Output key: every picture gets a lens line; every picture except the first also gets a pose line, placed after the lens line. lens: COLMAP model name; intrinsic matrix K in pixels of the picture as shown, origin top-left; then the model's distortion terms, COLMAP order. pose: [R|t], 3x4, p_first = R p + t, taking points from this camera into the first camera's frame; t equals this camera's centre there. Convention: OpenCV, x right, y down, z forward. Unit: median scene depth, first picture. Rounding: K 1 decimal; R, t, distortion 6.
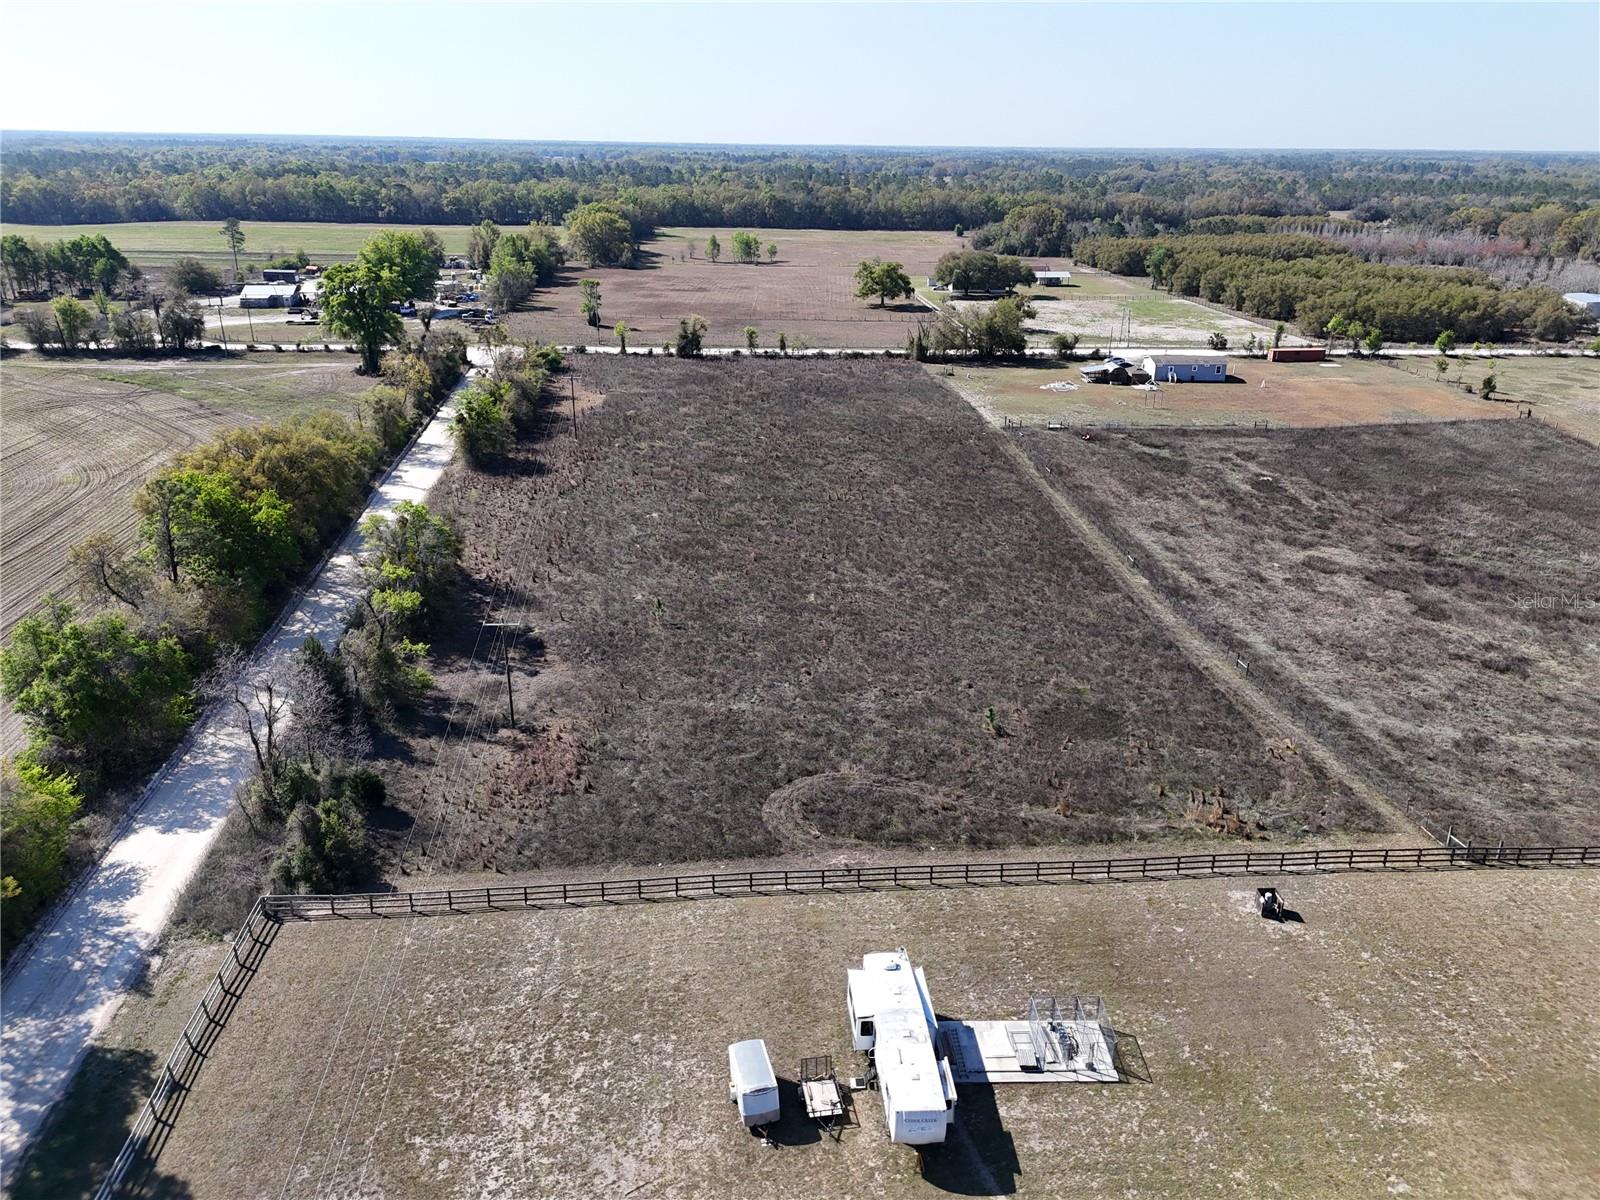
lens RADIAL K [[1179.2, 0, 803.9], [0, 1179.2, 600.4], [0, 0, 1]] dist [0.070576, -0.071834]
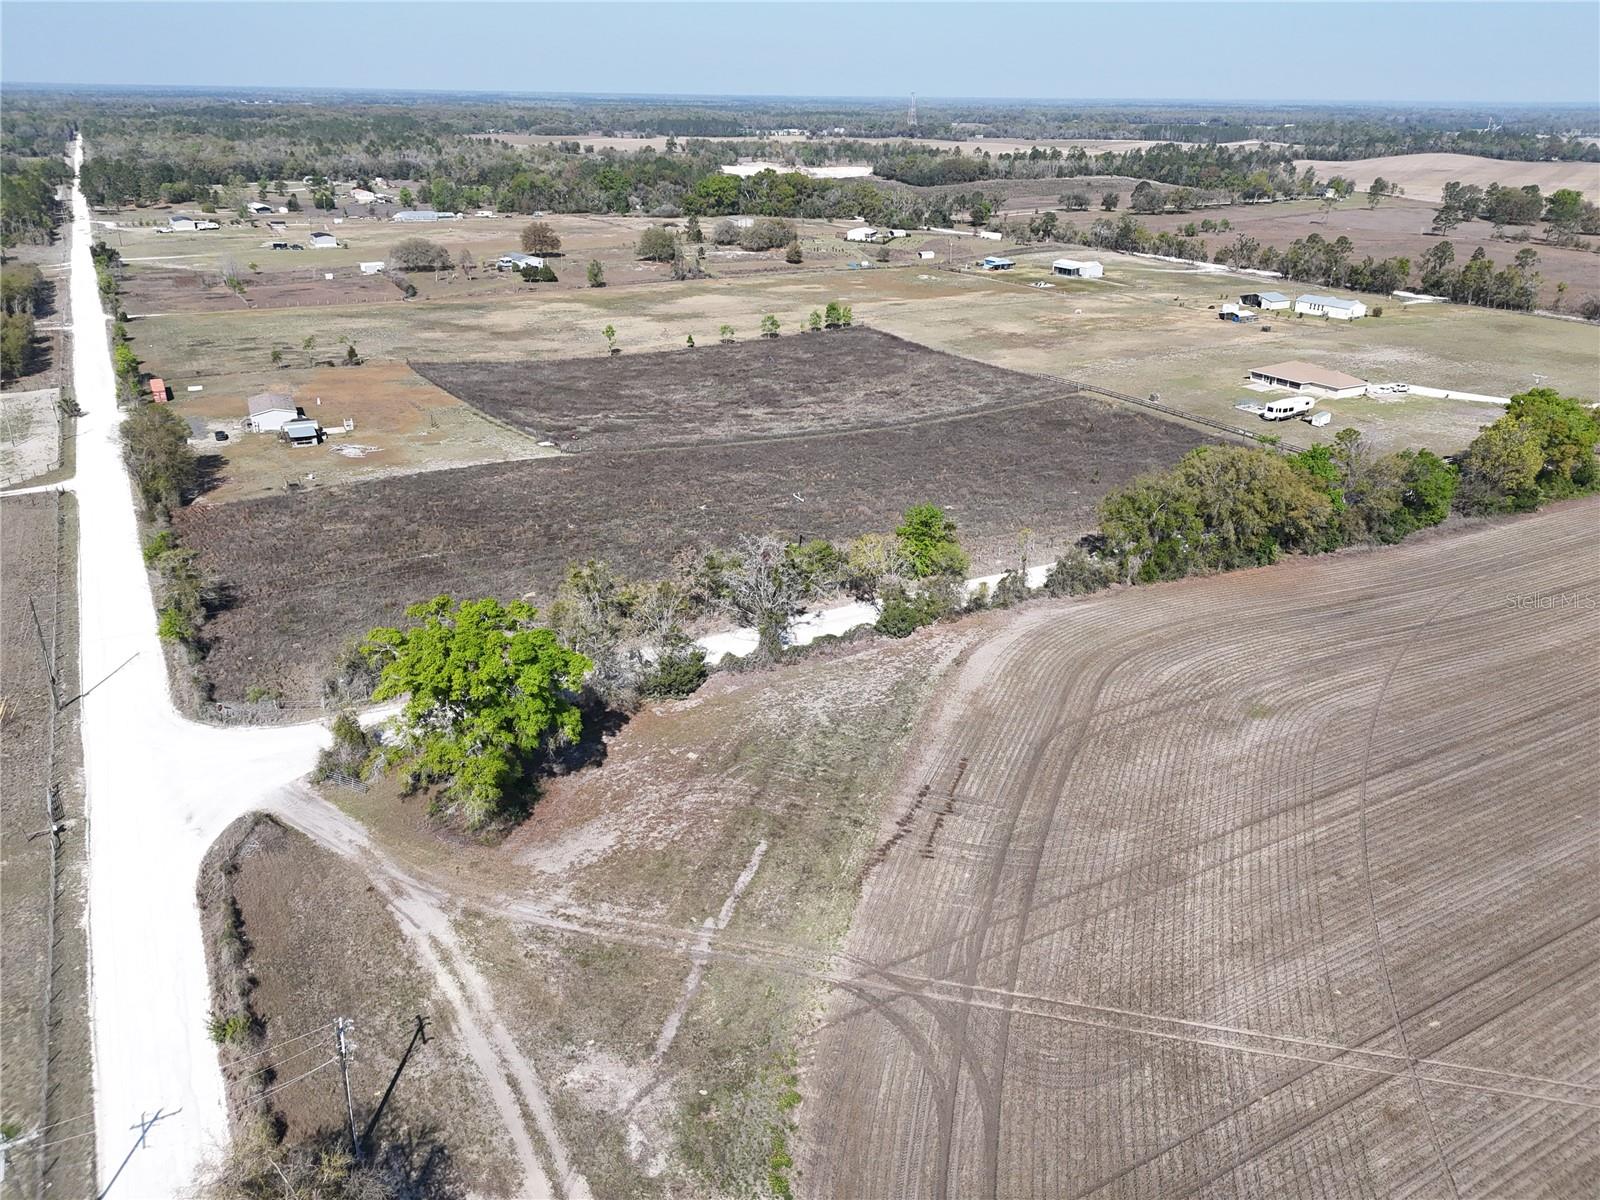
lens RADIAL K [[1179.2, 0, 803.9], [0, 1179.2, 600.4], [0, 0, 1]] dist [0.070576, -0.071834]
pose [[-0.412512, -0.371989, 0.831539, -1.102652], [0.310976, 0.800484, 0.512366, -0.659386], [-0.856229, 0.469946, -0.214529, 1.369349]]
